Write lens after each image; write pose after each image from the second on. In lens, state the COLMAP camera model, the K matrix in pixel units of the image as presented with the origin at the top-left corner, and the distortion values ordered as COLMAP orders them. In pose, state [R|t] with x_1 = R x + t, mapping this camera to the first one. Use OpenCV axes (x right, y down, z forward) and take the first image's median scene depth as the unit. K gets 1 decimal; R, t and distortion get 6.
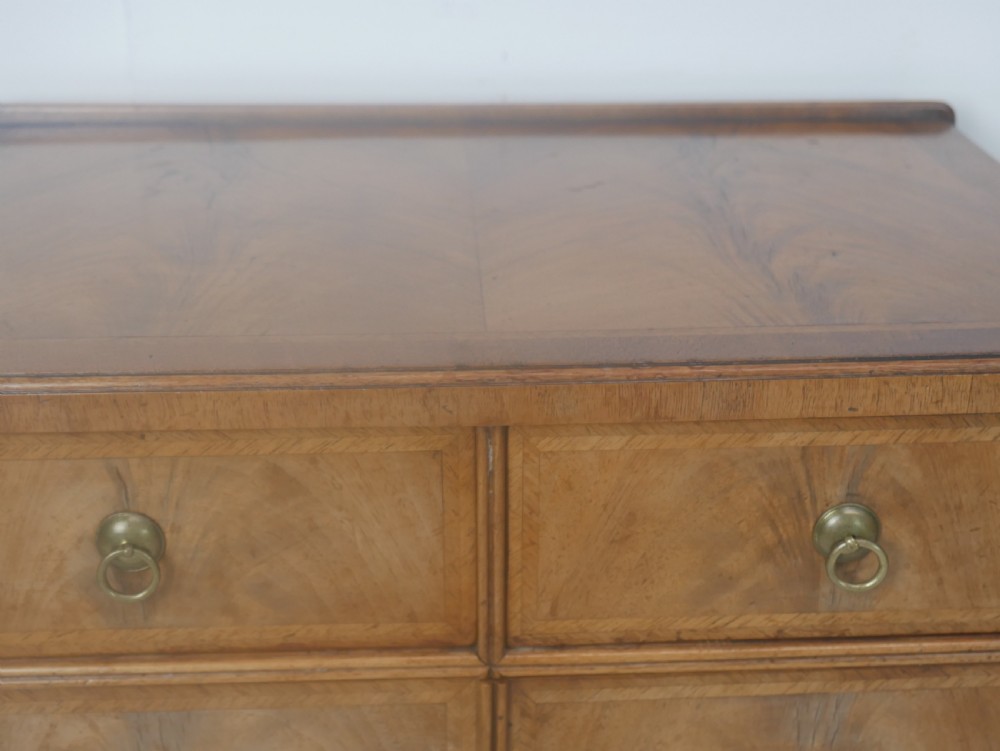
lens RADIAL K [[1524.3, 0, 500.0], [0, 1524.3, 375.5], [0, 0, 1]] dist [0.019138, -0.024089]
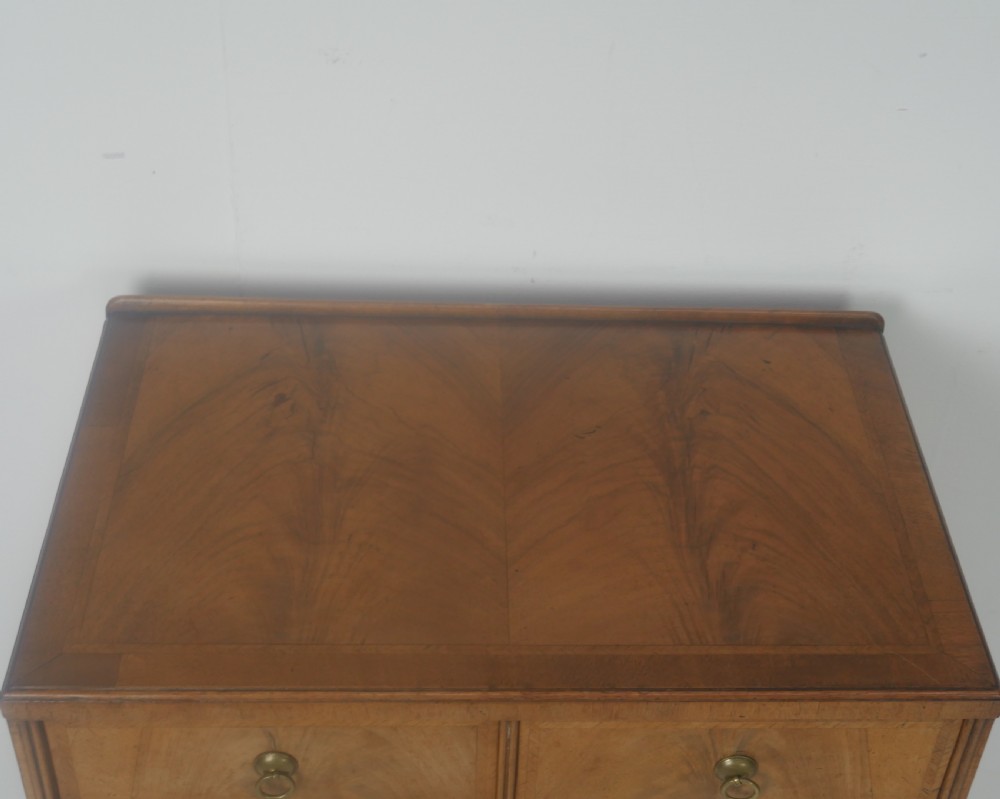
lens RADIAL K [[1626.0, 0, 536.0], [0, 1626.0, 383.1], [0, 0, 1]] dist [0.020565, -0.044615]
pose [[0.998895, 0.043457, 0.017891, -0.023117], [-0.046666, 0.962223, 0.268232, -0.723583], [-0.005558, -0.268770, 0.963188, -0.498016]]
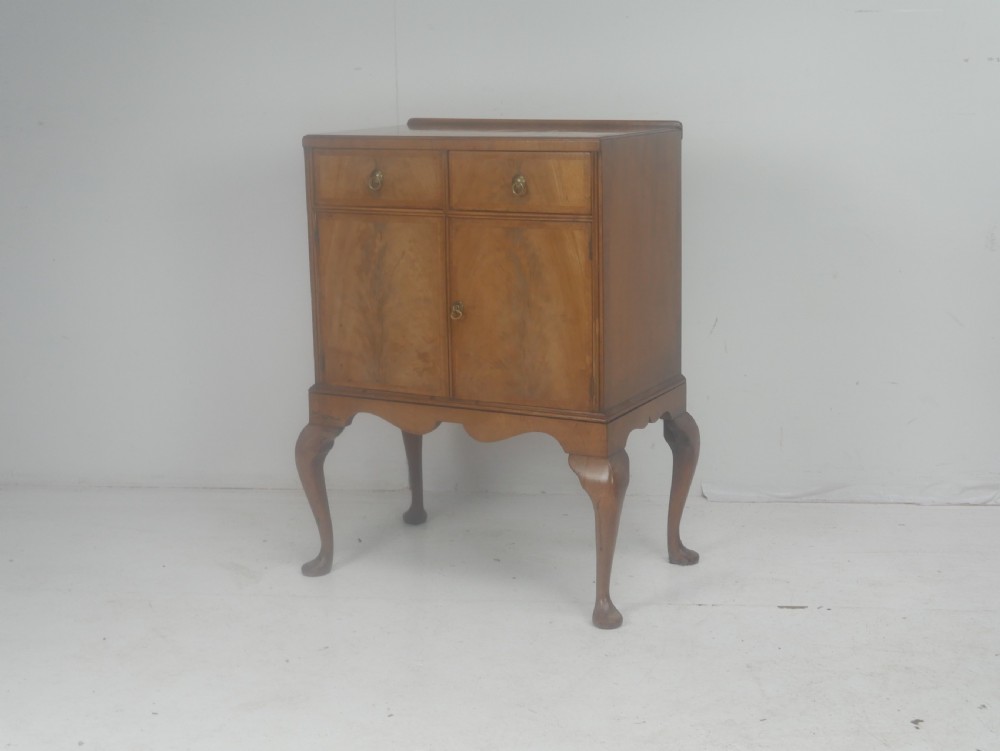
lens RADIAL K [[1550.8, 0, 500.0], [0, 1550.8, 375.5], [0, 0, 1]] dist [0.033870, -0.071662]
pose [[0.855466, 0.087415, -0.510428, 2.463920], [-0.188646, 0.970529, -0.149956, 1.297829], [0.482277, 0.224573, 0.846744, -2.582561]]
